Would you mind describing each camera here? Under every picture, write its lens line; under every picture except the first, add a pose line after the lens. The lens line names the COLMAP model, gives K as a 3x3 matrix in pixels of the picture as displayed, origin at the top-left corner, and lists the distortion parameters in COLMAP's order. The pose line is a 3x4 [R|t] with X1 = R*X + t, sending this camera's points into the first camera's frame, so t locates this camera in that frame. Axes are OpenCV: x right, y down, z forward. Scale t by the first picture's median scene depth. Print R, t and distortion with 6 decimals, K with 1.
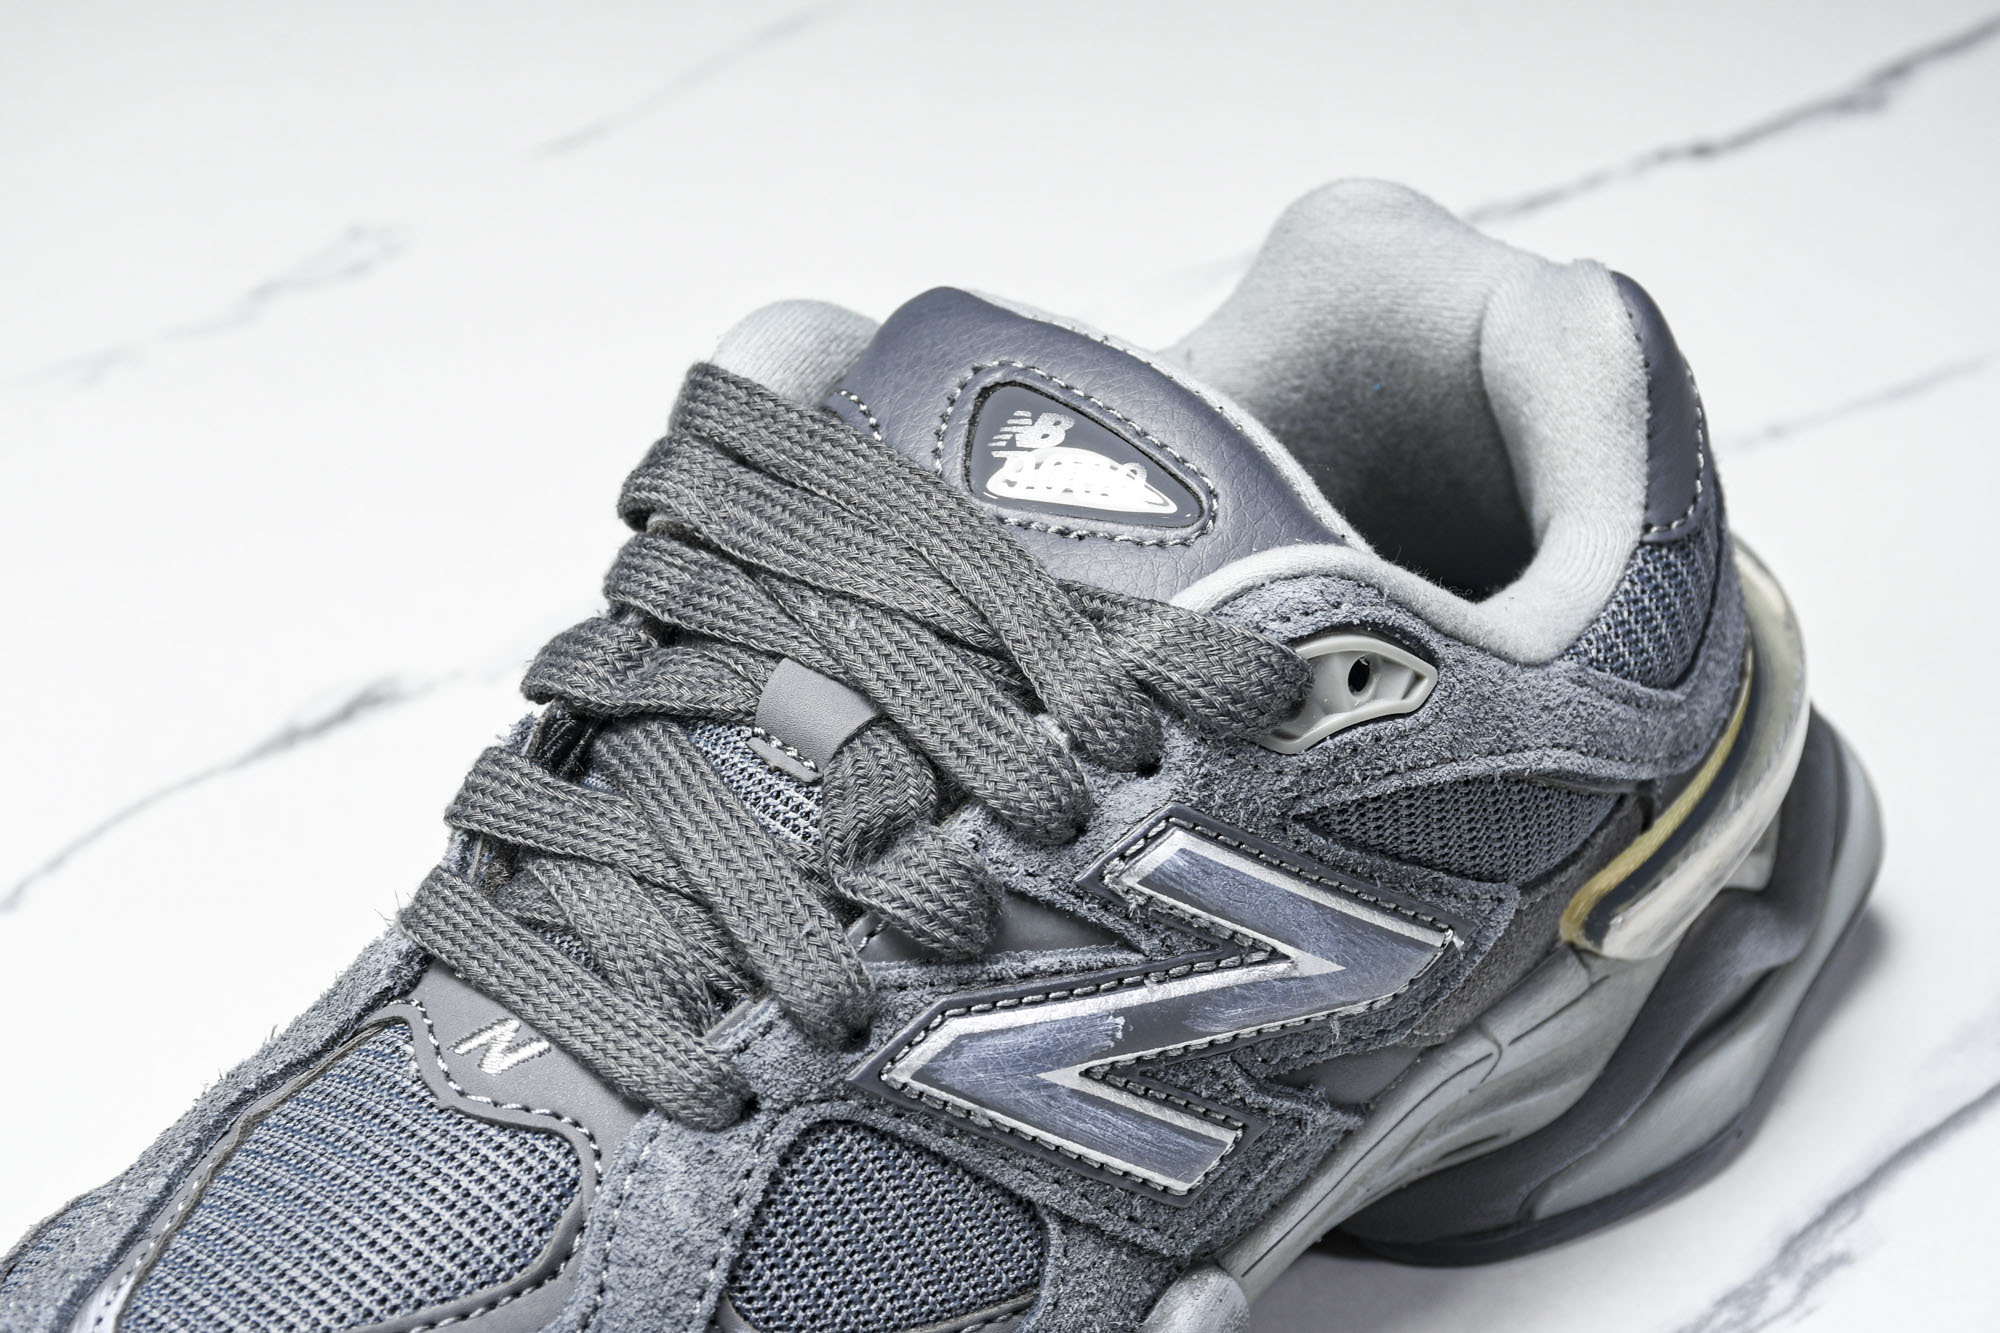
lens RADIAL K [[5354.4, 0, 995.8], [0, 5354.4, 706.7], [0, 0, 1]] dist [0.441853, 0.000000]
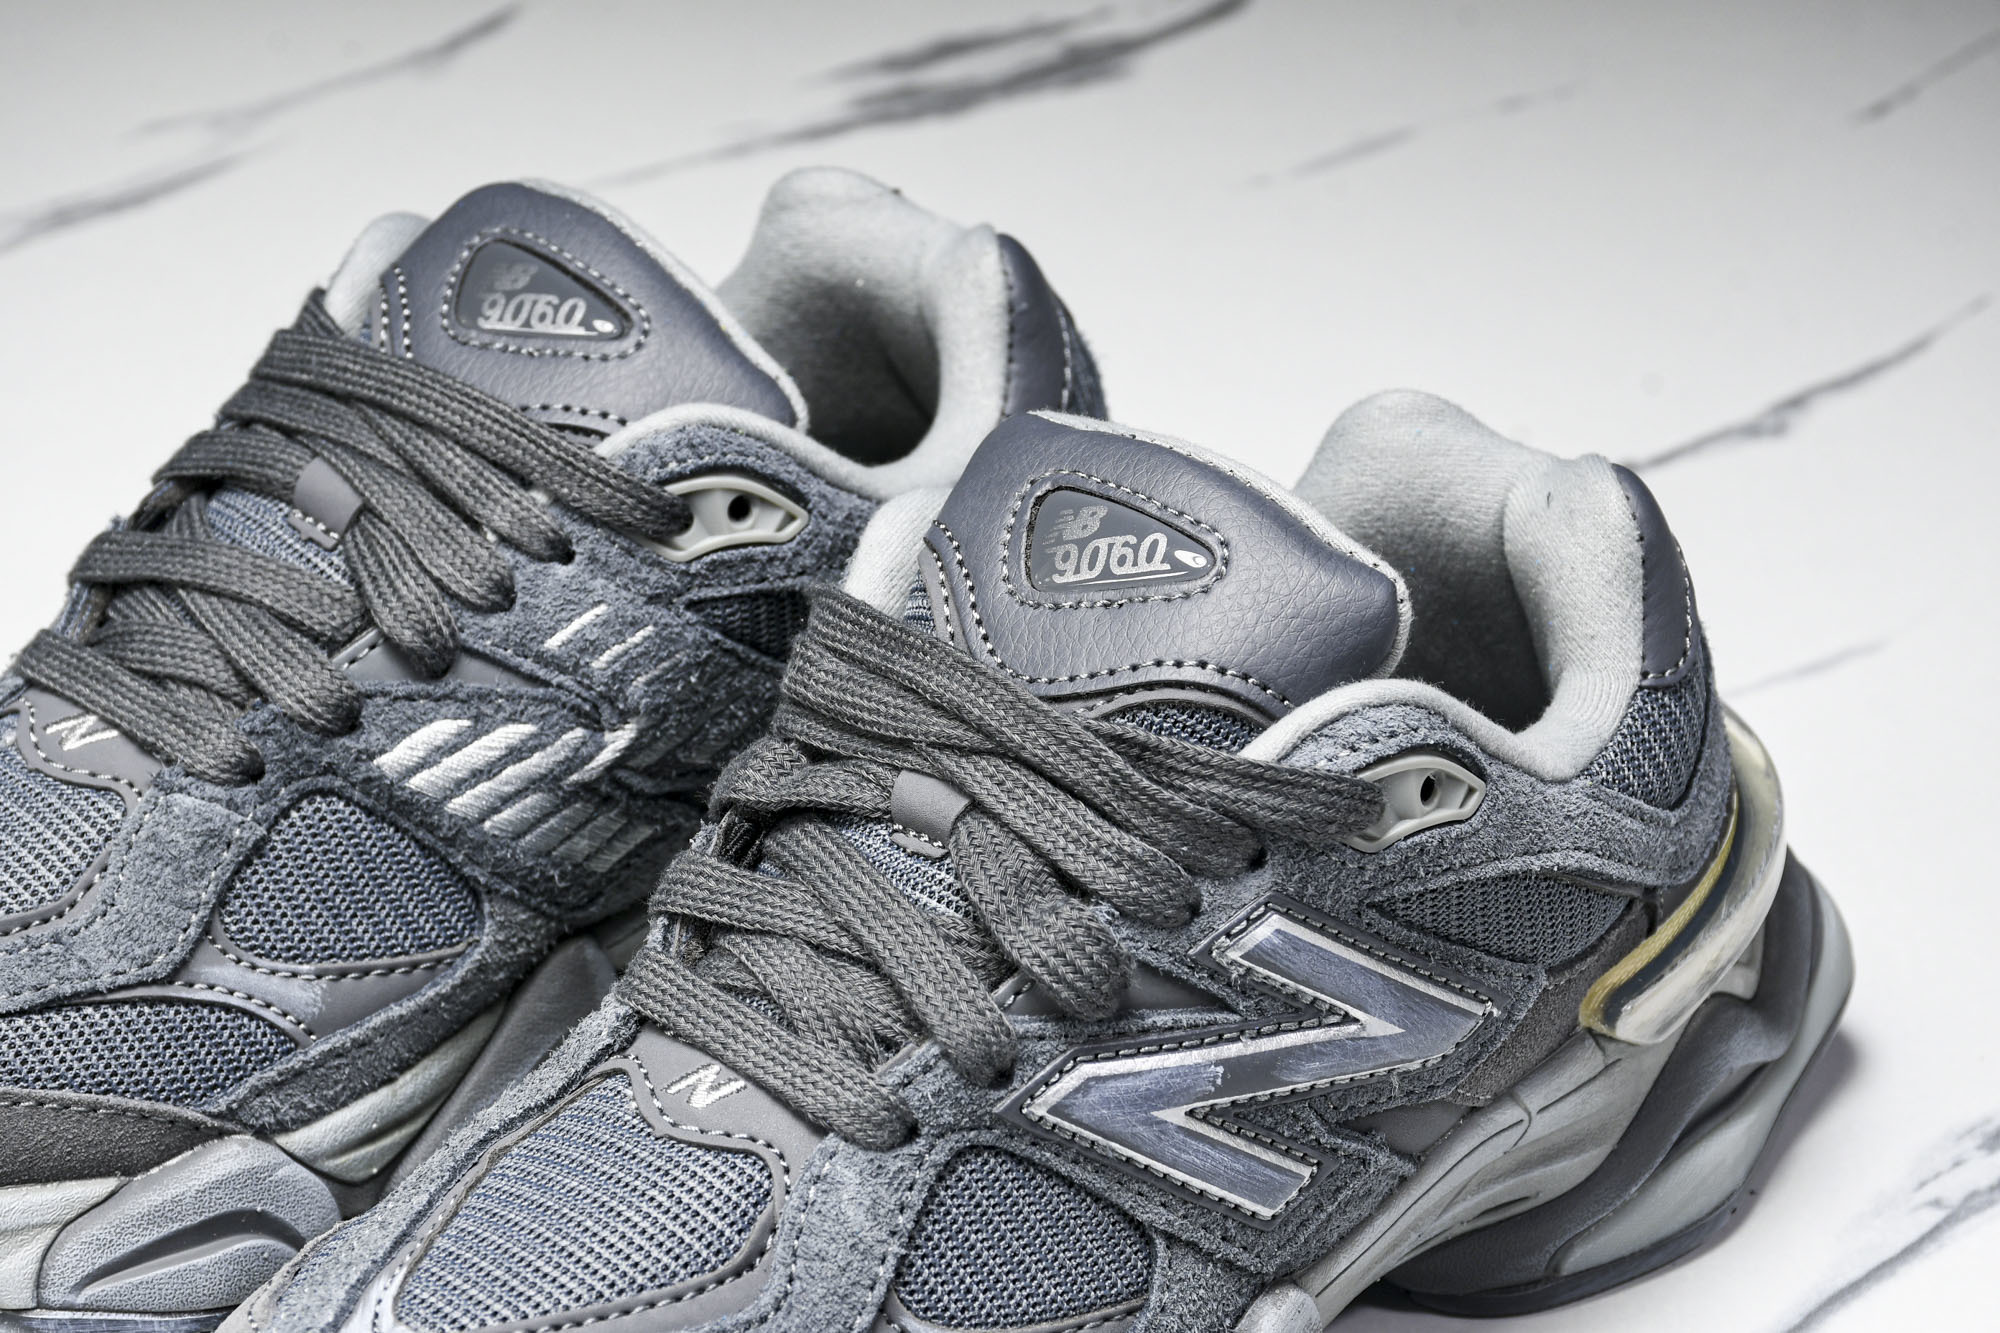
lens RADIAL K [[5225.6, 0, 999.9], [0, 5225.6, 733.9], [0, 0, 1]] dist [0.539197, 0.000000]
pose [[0.999998, 0.001312, 0.001282, -0.027260], [-0.001217, 0.997391, -0.072183, 0.069537], [-0.001373, 0.072181, 0.997391, -0.179843]]
